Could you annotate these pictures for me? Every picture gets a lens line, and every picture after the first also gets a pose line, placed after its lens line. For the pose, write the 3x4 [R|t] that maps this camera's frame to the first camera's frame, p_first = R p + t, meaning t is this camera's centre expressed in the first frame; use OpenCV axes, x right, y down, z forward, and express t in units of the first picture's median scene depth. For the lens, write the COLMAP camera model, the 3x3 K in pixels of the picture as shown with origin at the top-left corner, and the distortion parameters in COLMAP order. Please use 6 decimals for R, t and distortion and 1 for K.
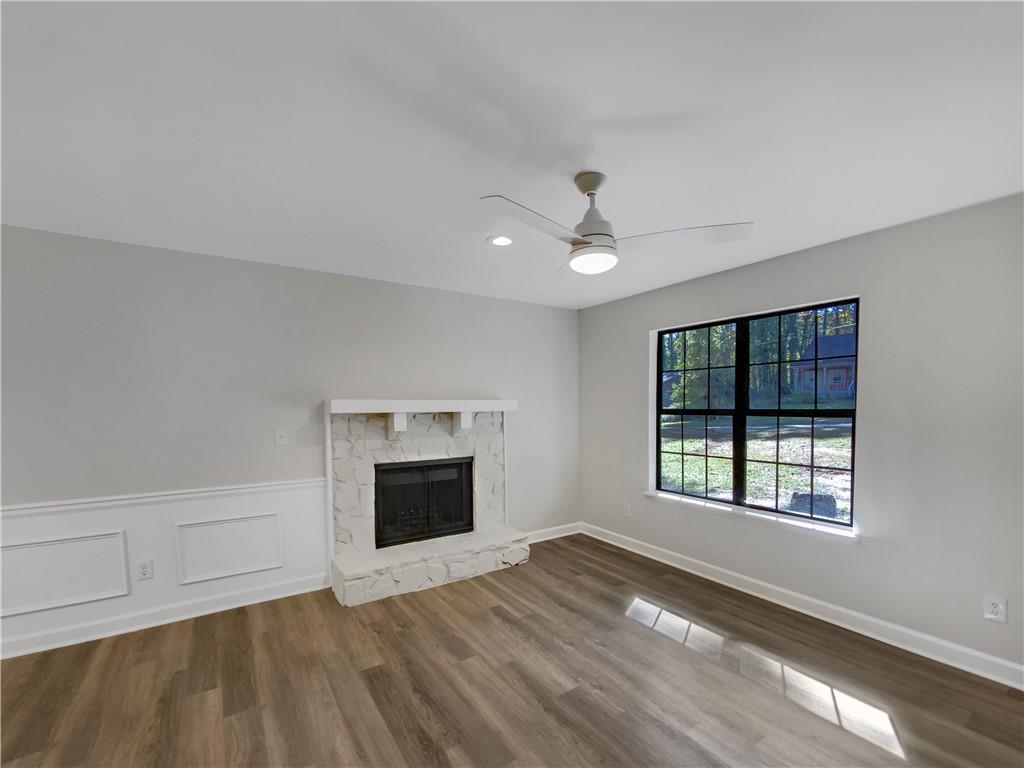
lens RADIAL K [[442.0, 0, 509.2], [0, 442.0, 430.0], [0, 0, 1]] dist [0.002946, 0.000041]
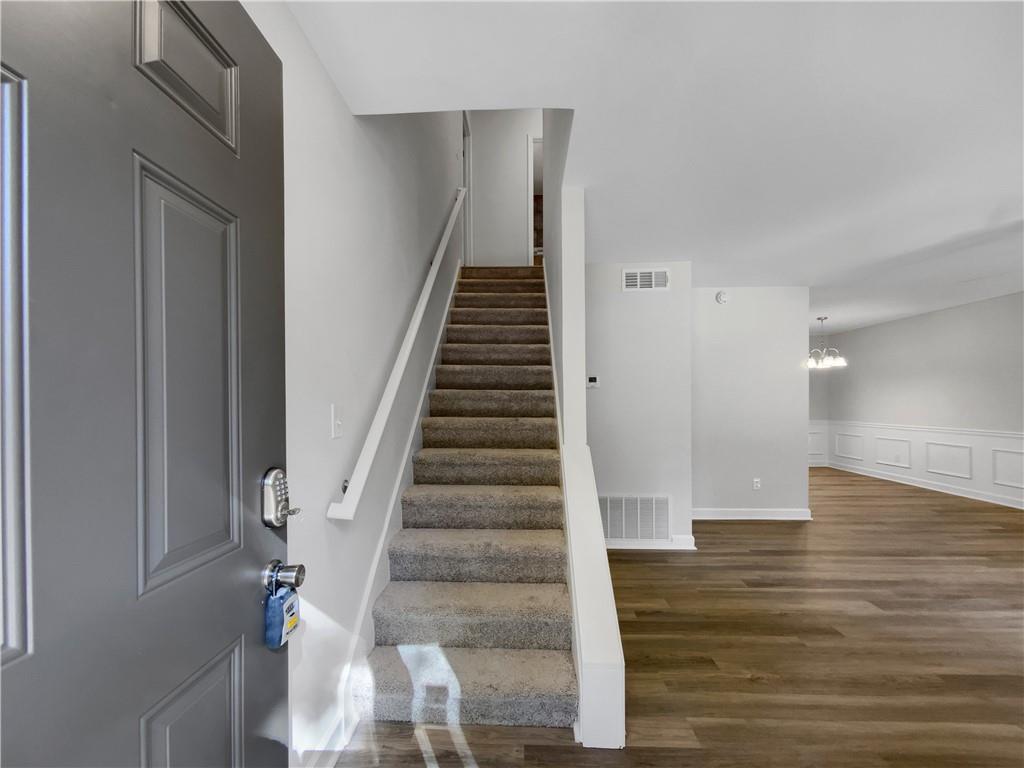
lens RADIAL K [[426.6, 0, 517.9], [0, 426.6, 402.9], [0, 0, 1]] dist [0.000344, -0.000102]
pose [[-0.572055, 0.012168, -0.820125, 1.464673], [-0.036229, 0.998539, 0.040085, 0.036794], [0.819415, 0.052643, -0.570778, 0.218115]]
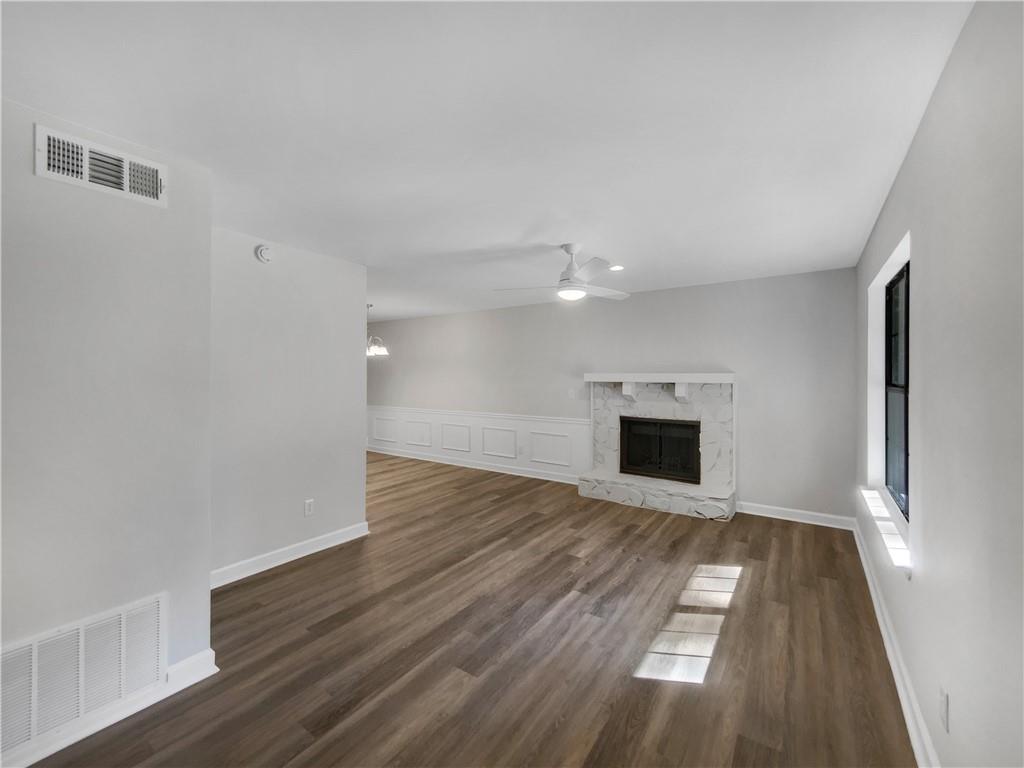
lens RADIAL K [[417.6, 0, 506.5], [0, 417.6, 381.1], [0, 0, 1]] dist [0.001311, -0.000067]
pose [[0.366544, 0.016294, -0.930258, 1.014249], [-0.059383, 0.998218, -0.005914, -0.011833], [0.928504, 0.057409, 0.366858, 0.128441]]
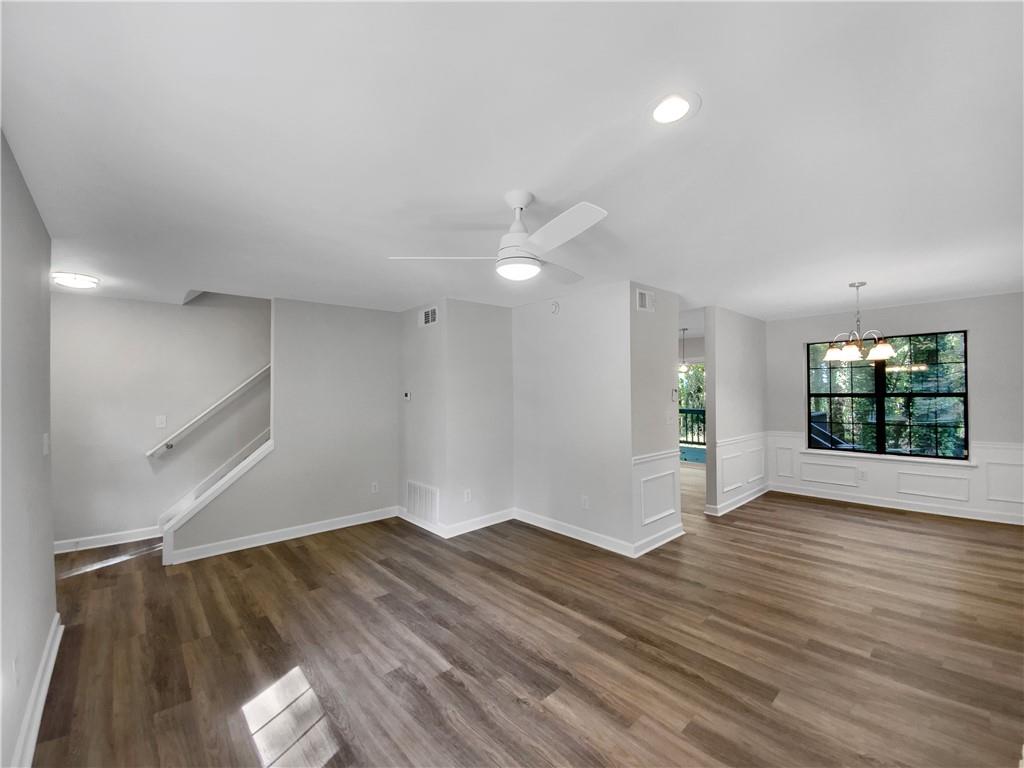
lens RADIAL K [[416.9, 0, 519.3], [0, 416.9, 390.5], [0, 0, 1]] dist [-0.001829, -0.000273]
pose [[-0.984753, 0.012250, -0.173526, 0.248605], [0.002905, 0.998536, 0.054007, -0.086038], [0.173934, 0.052680, -0.983347, 1.303921]]
